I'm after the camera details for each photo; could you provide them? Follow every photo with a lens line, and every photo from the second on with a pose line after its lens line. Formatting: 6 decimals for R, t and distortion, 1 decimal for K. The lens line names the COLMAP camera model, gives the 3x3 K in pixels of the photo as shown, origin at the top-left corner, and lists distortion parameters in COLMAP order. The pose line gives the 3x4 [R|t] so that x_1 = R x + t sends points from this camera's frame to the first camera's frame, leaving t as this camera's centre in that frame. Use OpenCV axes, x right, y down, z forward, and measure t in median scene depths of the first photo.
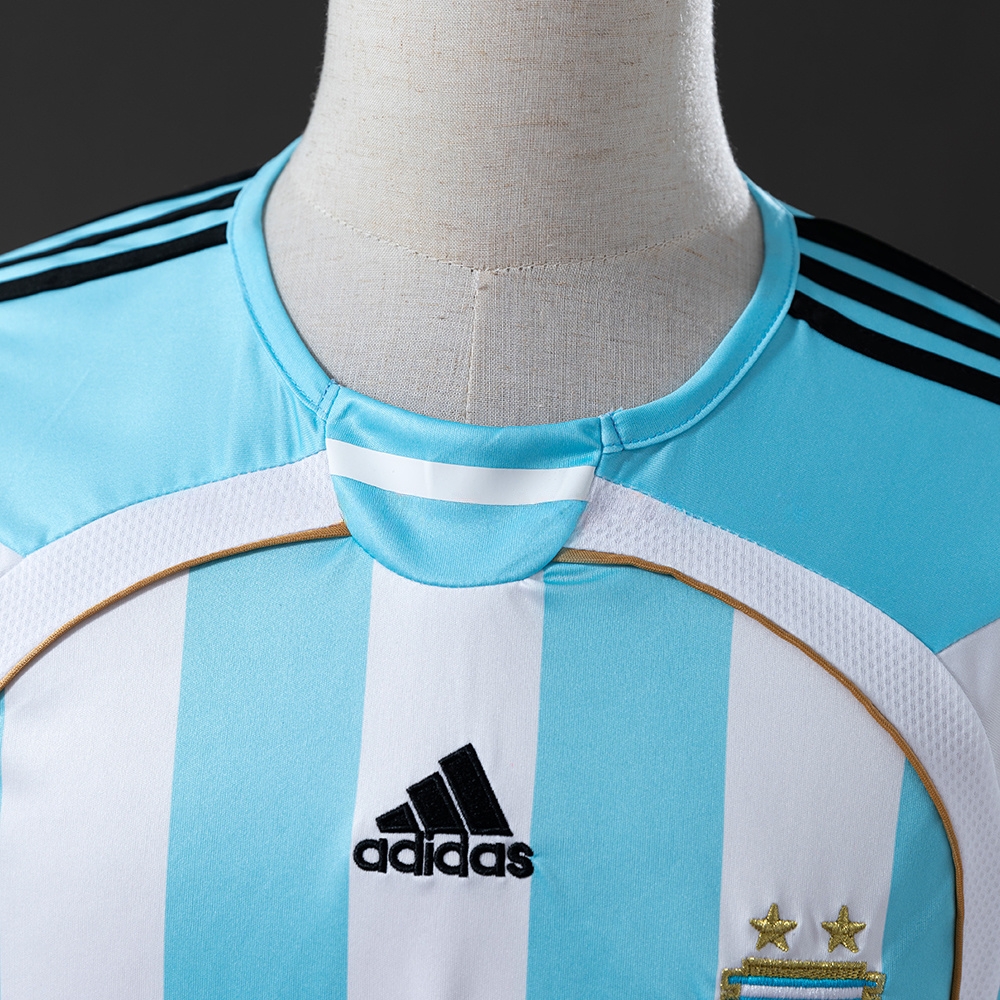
lens RADIAL K [[2151.5, 0, 502.1], [0, 2151.5, 499.0], [0, 0, 1]] dist [-0.020713, 0.000000]
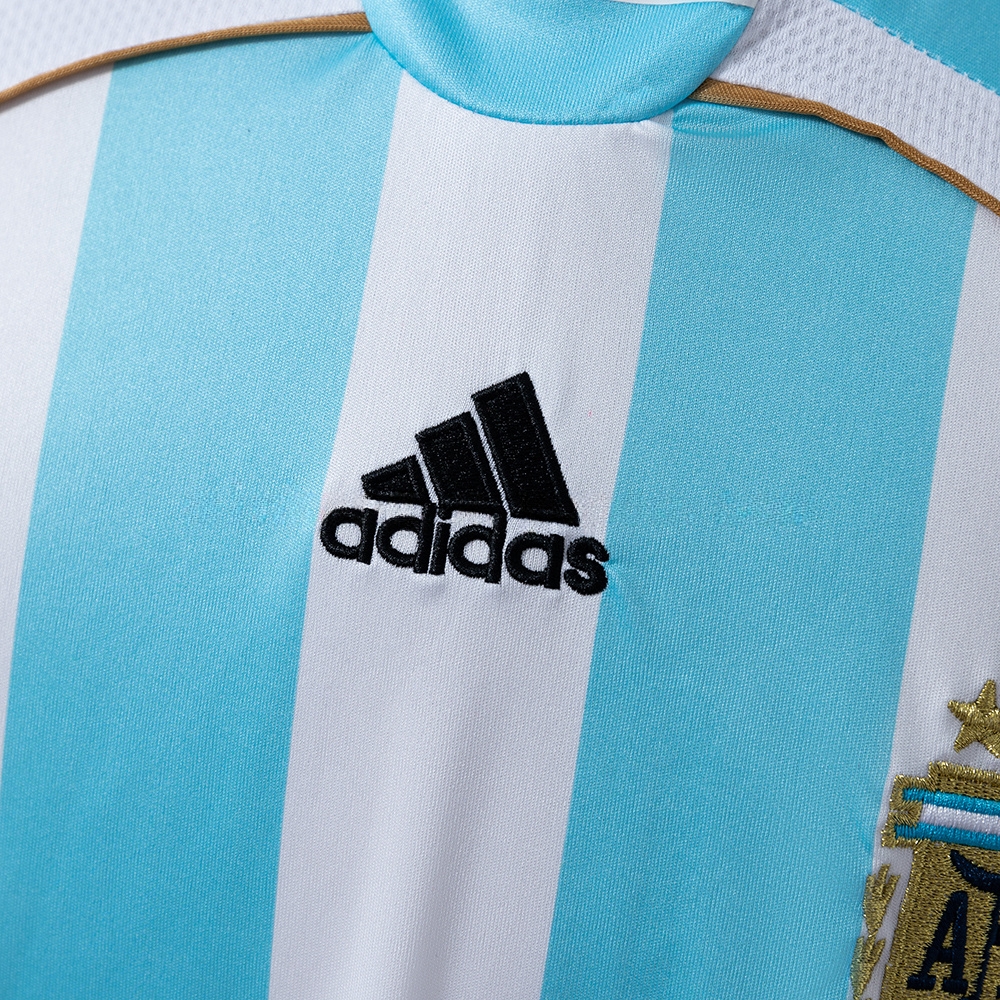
lens RADIAL K [[2389.9, 0, 498.1], [0, 2389.9, 501.8], [0, 0, 1]] dist [-0.021233, 0.000000]
pose [[0.993247, 0.102920, -0.053556, 0.017771], [-0.098346, 0.991769, 0.081987, 0.094645], [0.061553, -0.076167, 0.995193, 0.312876]]
